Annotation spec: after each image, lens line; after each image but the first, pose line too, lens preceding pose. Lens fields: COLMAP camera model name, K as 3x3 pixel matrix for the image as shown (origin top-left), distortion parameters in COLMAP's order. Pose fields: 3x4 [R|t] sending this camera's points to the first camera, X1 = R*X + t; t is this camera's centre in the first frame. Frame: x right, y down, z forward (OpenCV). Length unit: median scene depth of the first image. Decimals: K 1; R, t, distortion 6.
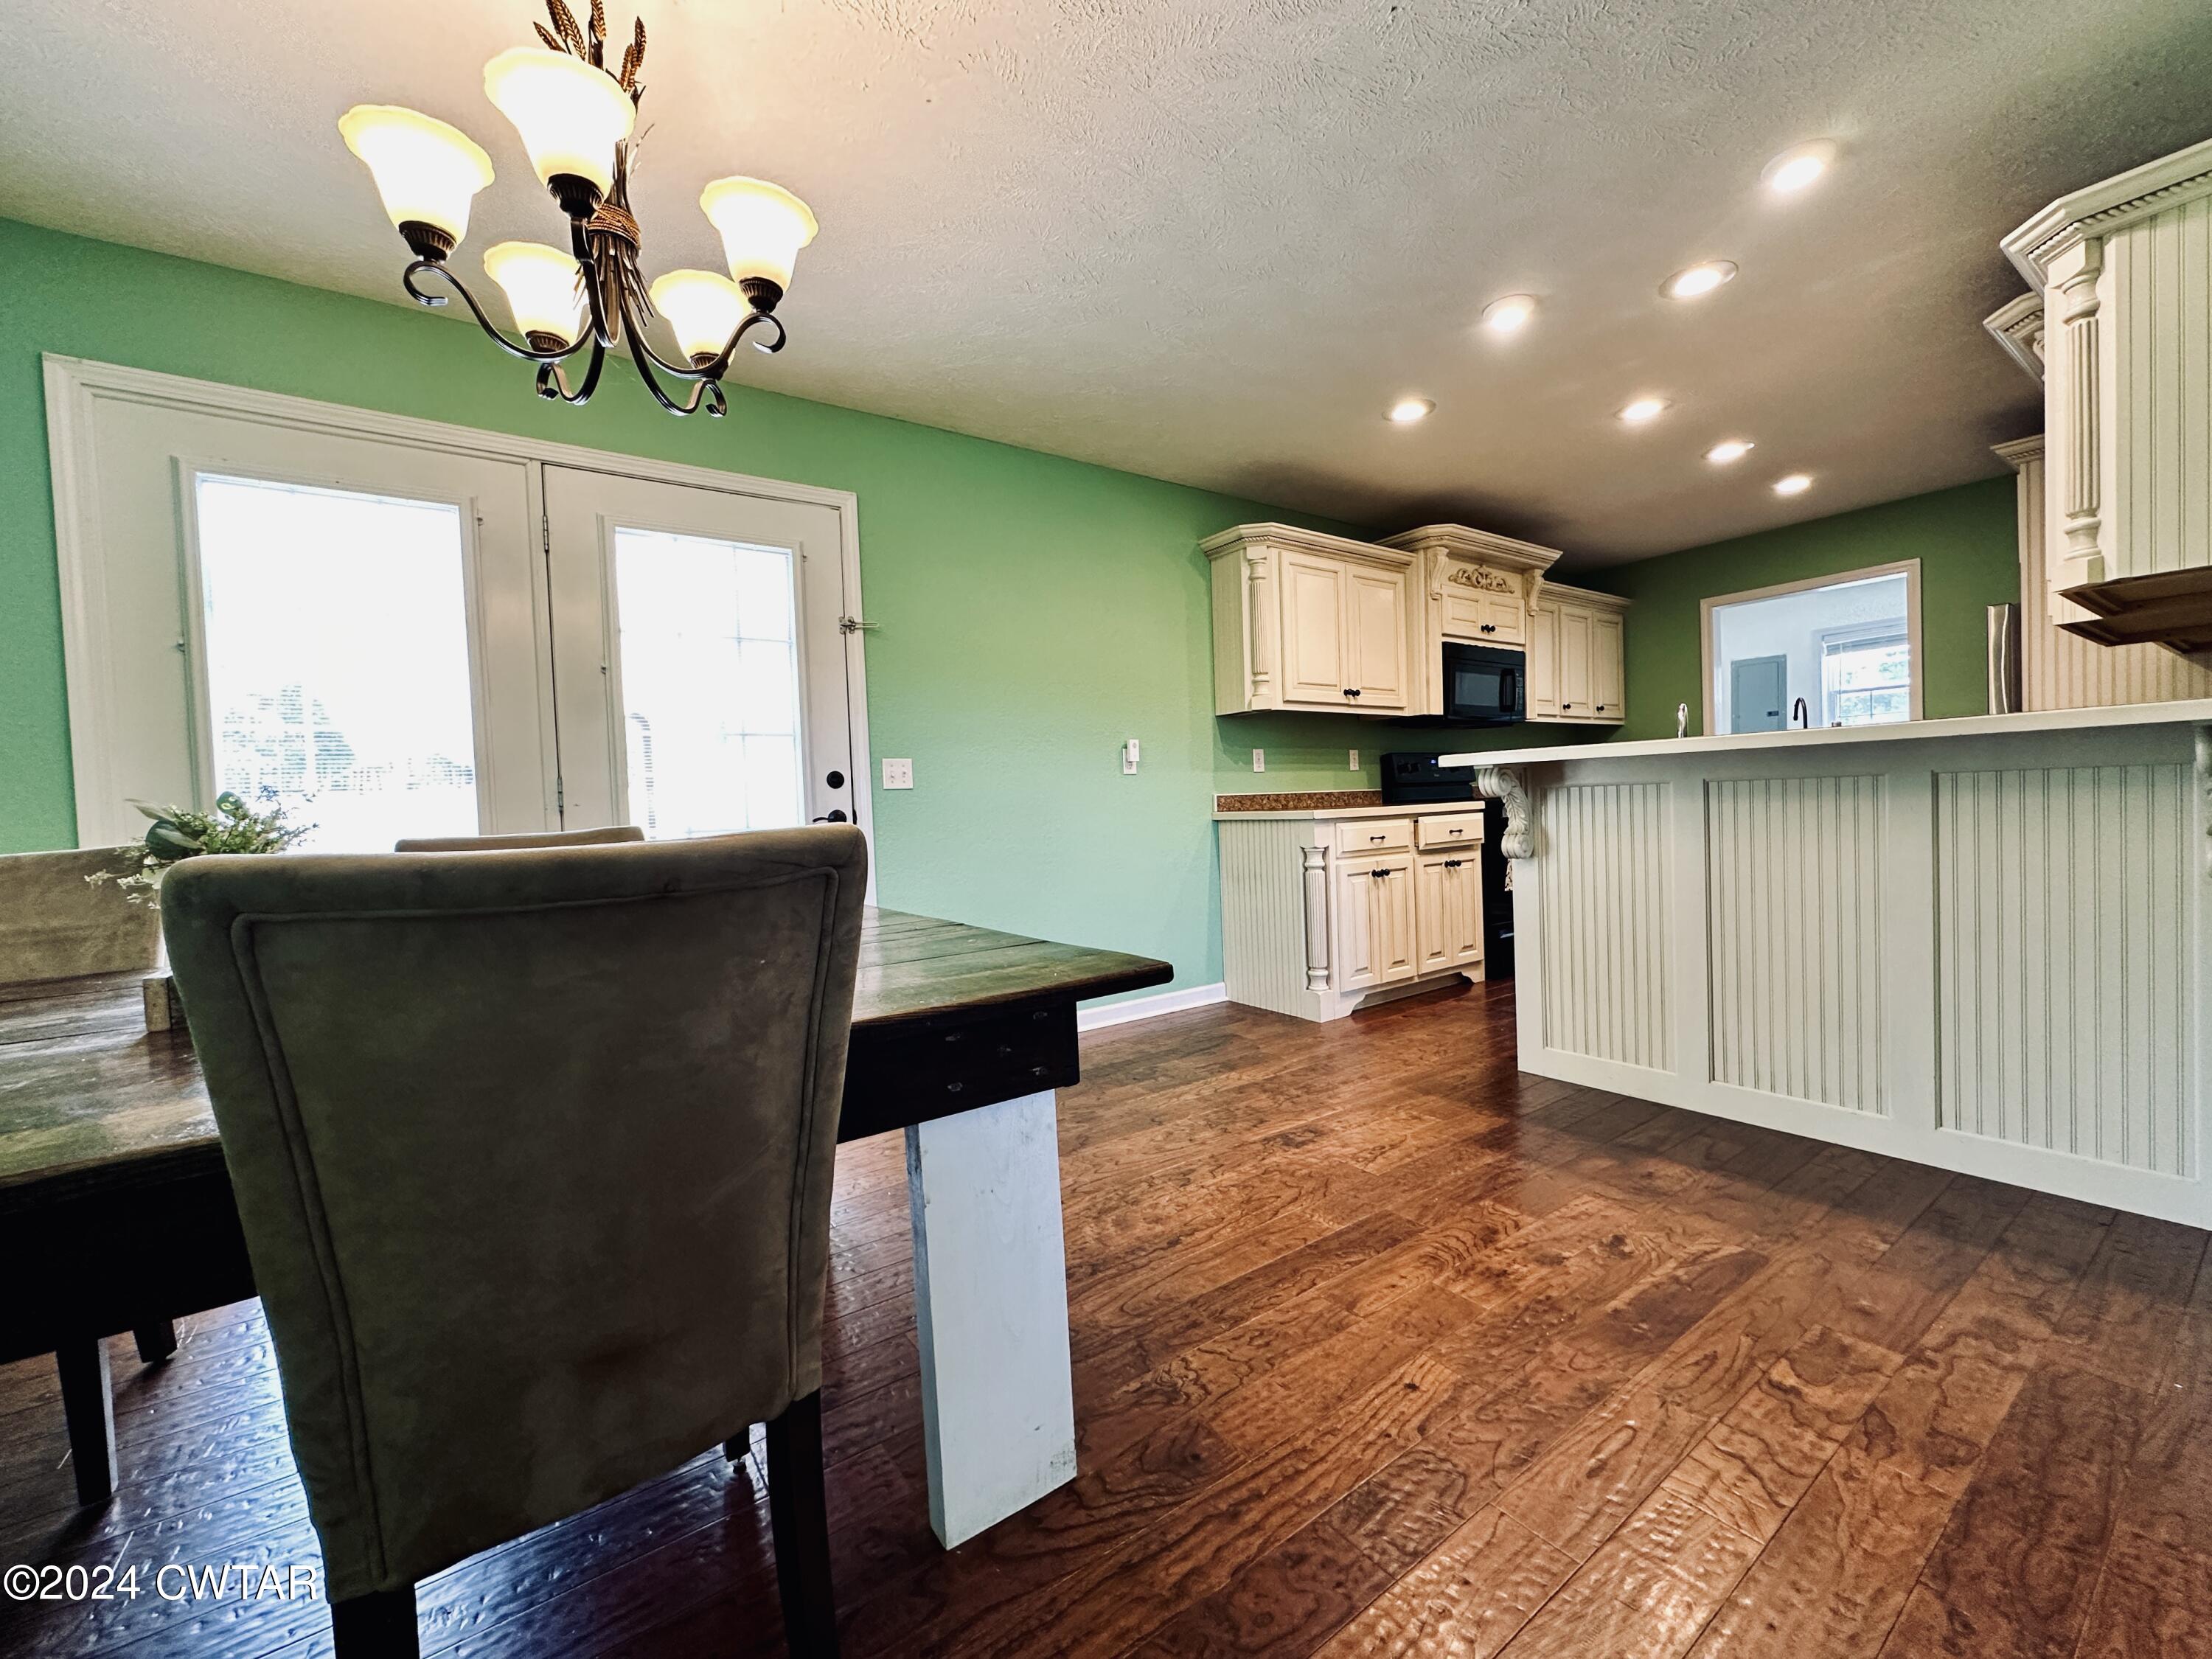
lens RADIAL K [[884.7, 0, 1106.5], [0, 884.7, 830.5], [0, 0, 1]] dist [-0.003577, 0.000727]
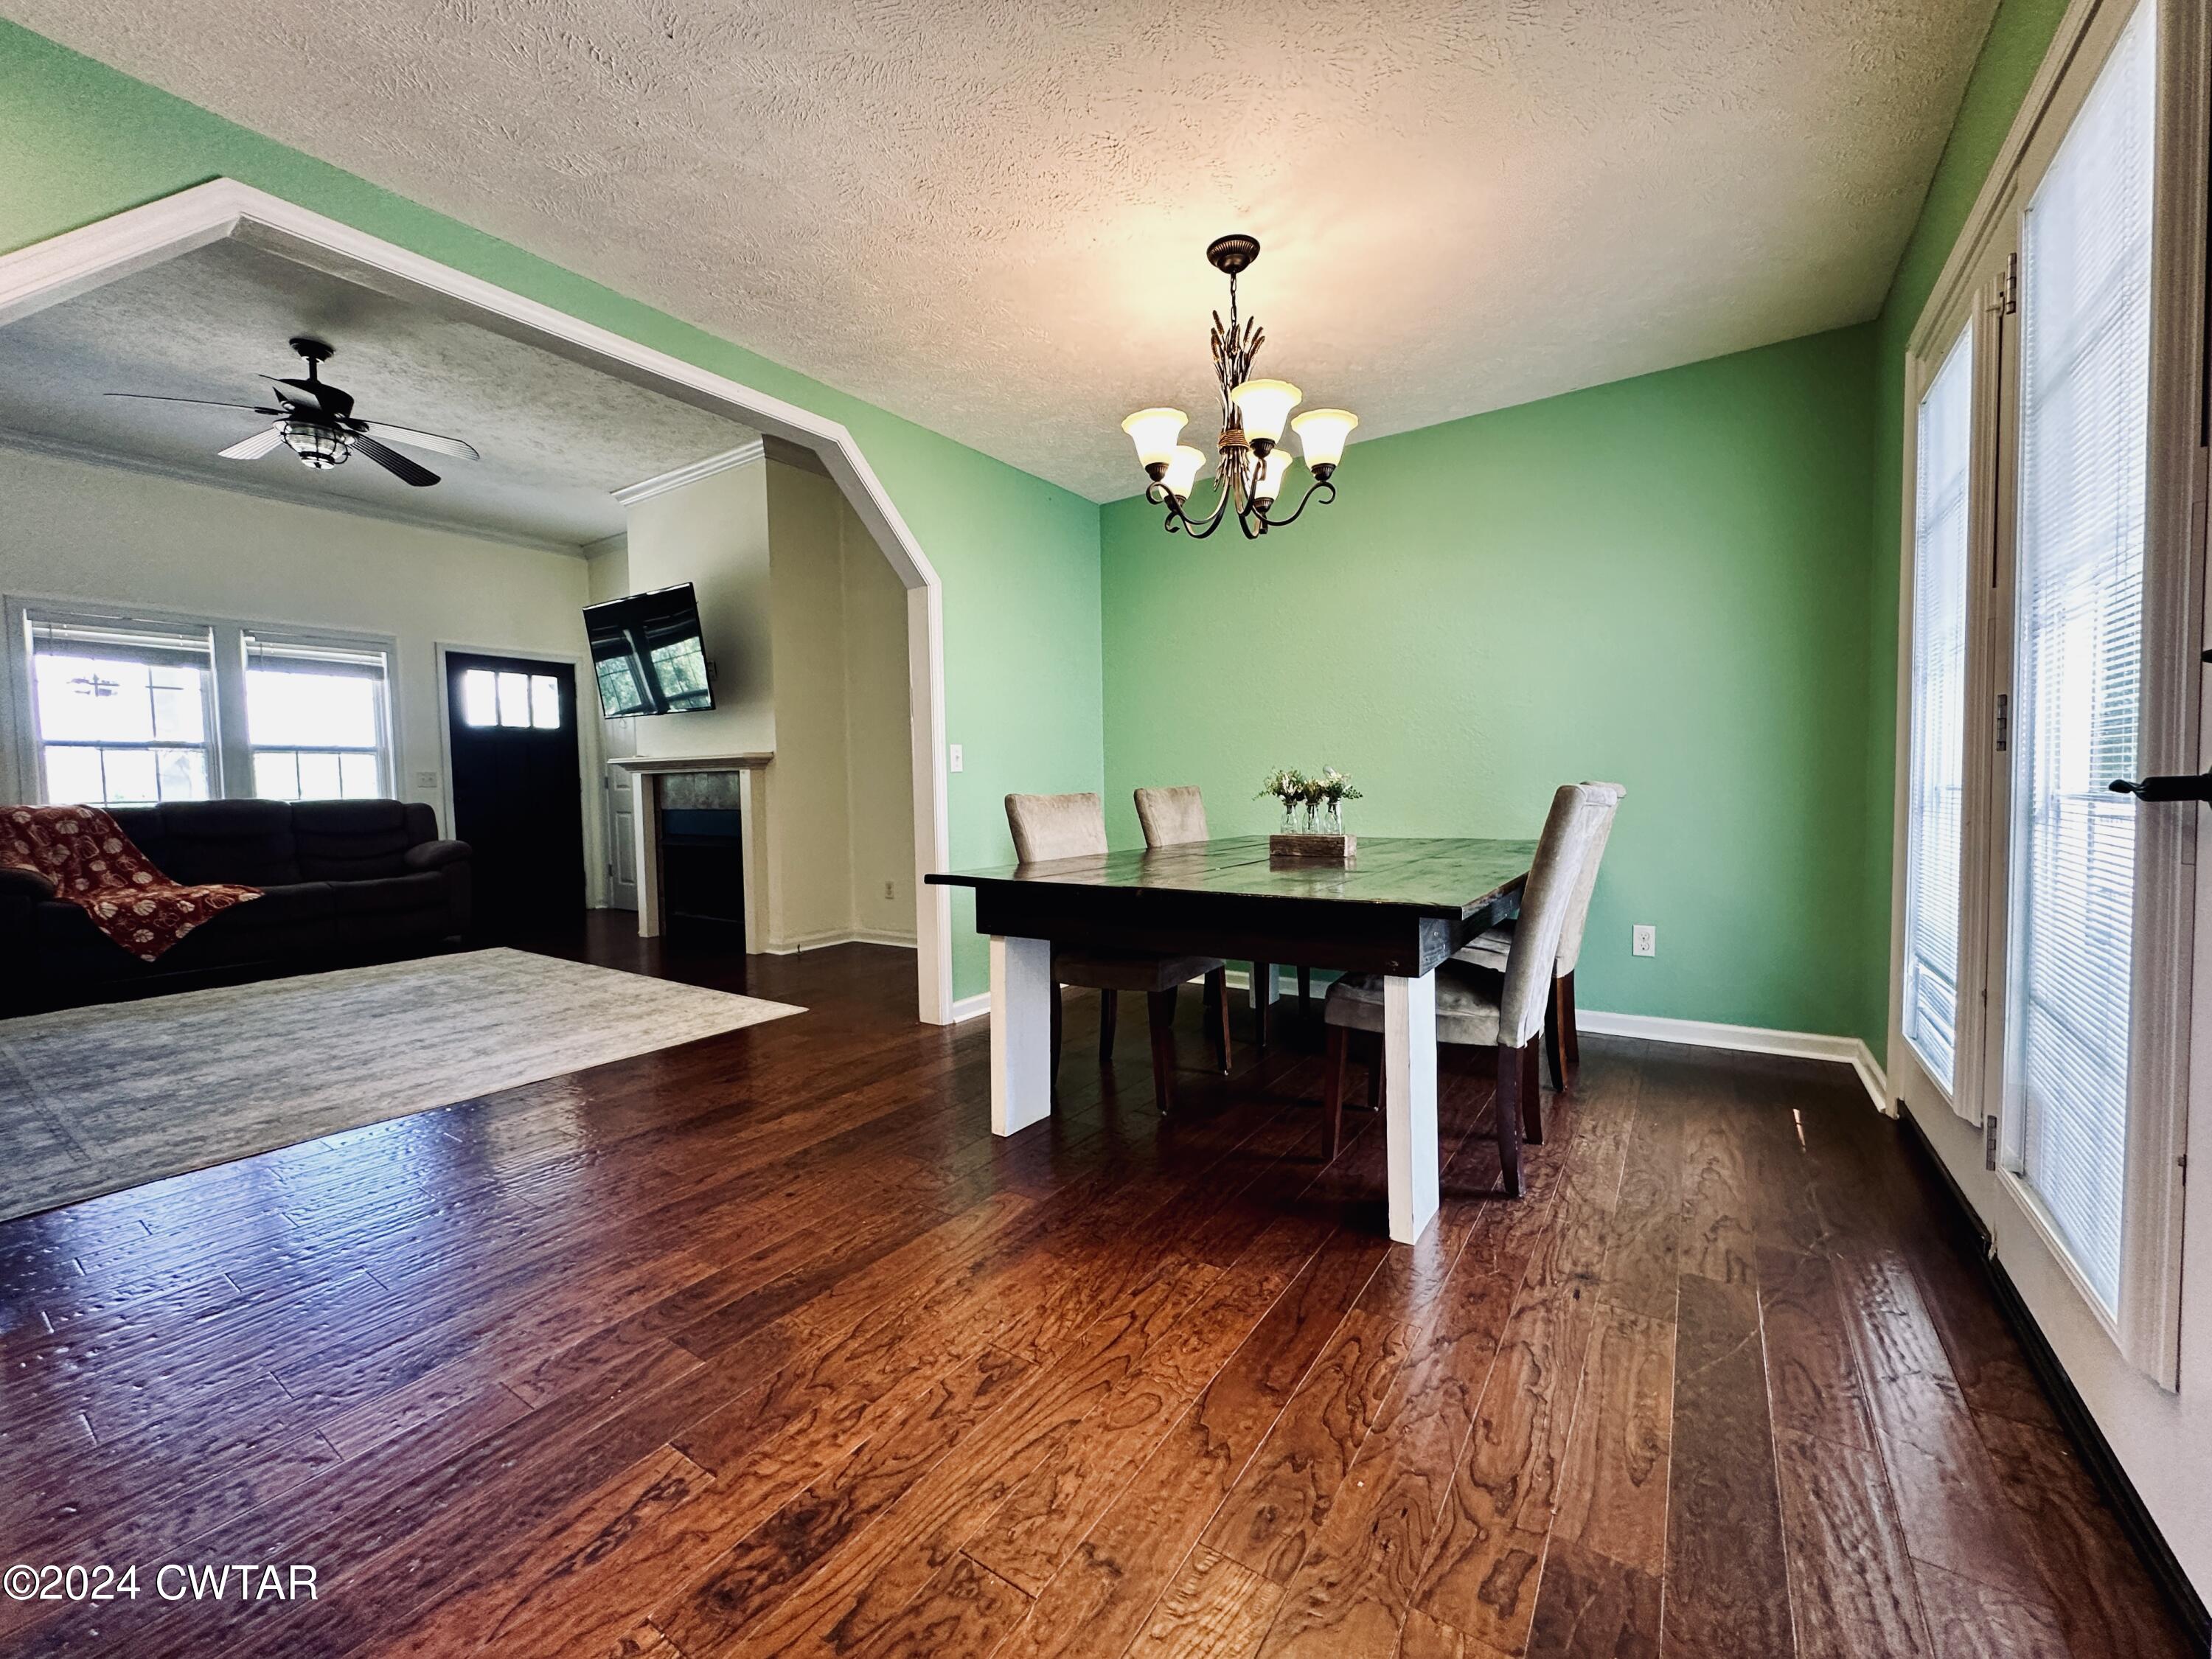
lens RADIAL K [[884.7, 0, 1109.9], [0, 884.7, 828.1], [0, 0, 1]] dist [-0.003577, 0.000727]
pose [[-0.932696, 0.075050, -0.352770, 0.166102], [0.045866, 0.994850, 0.090382, -0.049558], [0.357736, 0.068119, -0.931335, 1.303131]]
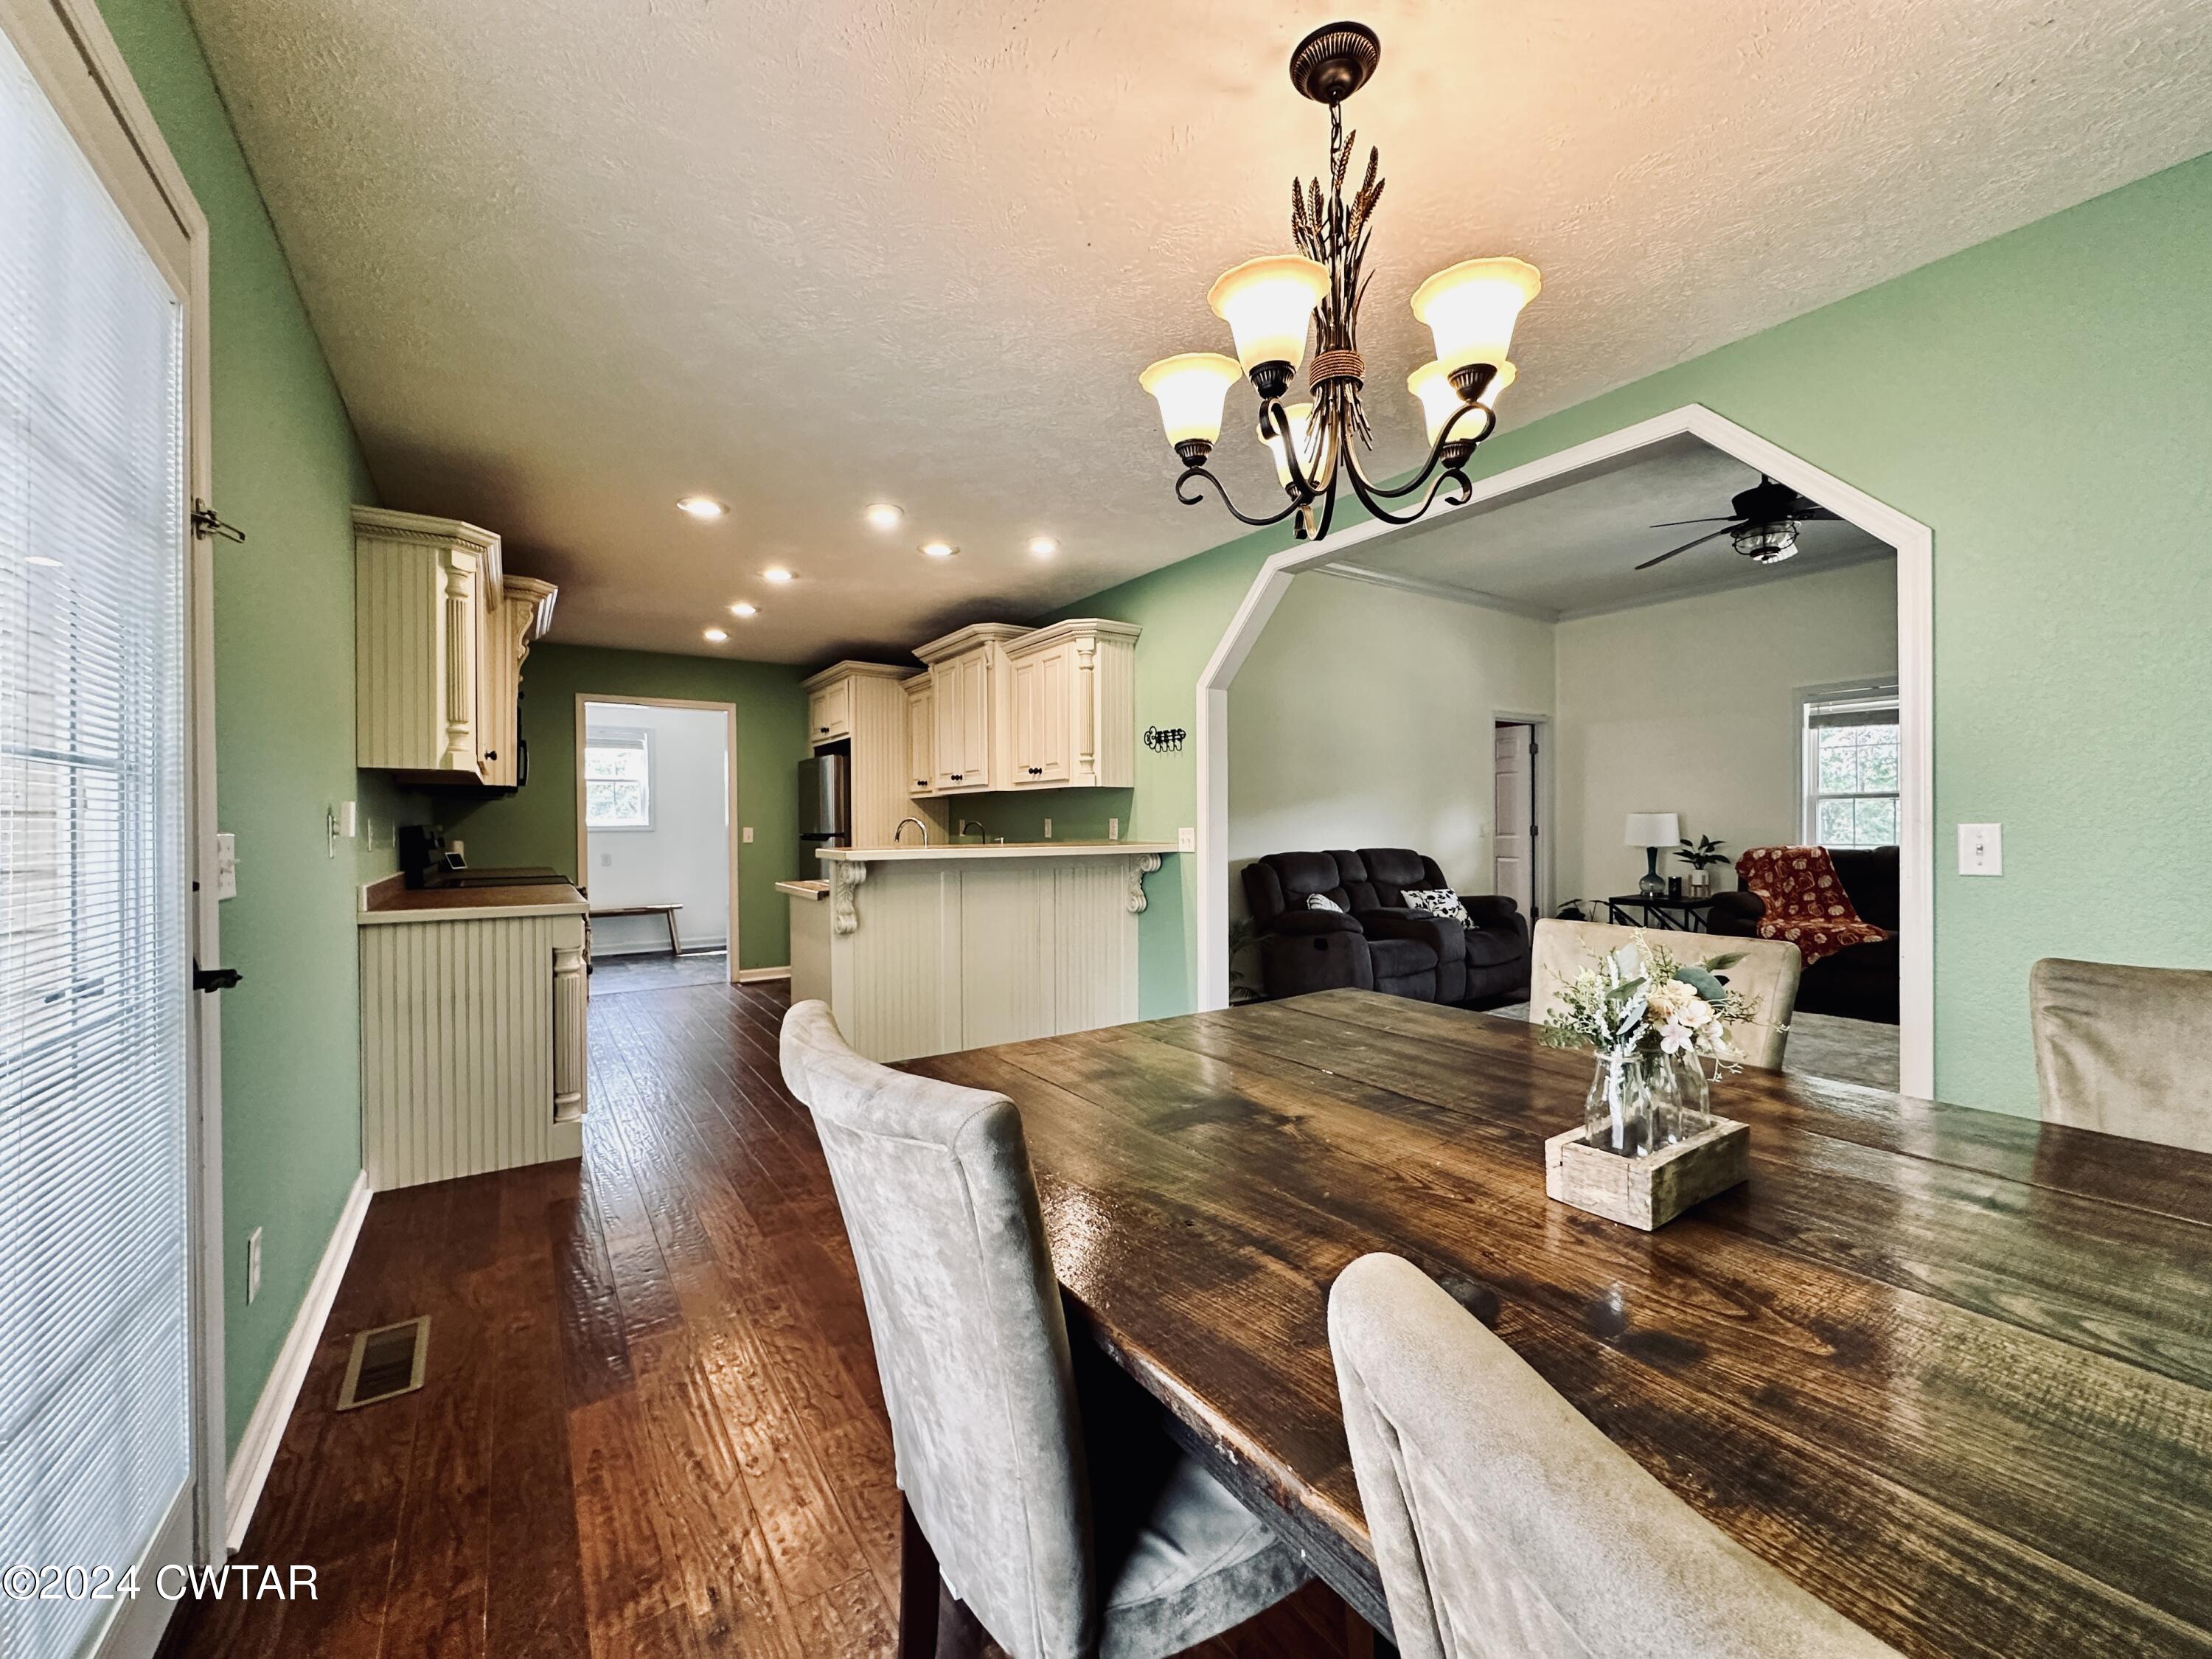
lens RADIAL K [[884.7, 0, 1109.7], [0, 884.7, 829.0], [0, 0, 1]] dist [-0.003577, 0.000727]
pose [[0.019650, 0.034807, 0.999201, -0.804708], [0.035228, 0.998749, -0.035484, -0.059906], [-0.999186, 0.035897, 0.018399, 0.639784]]
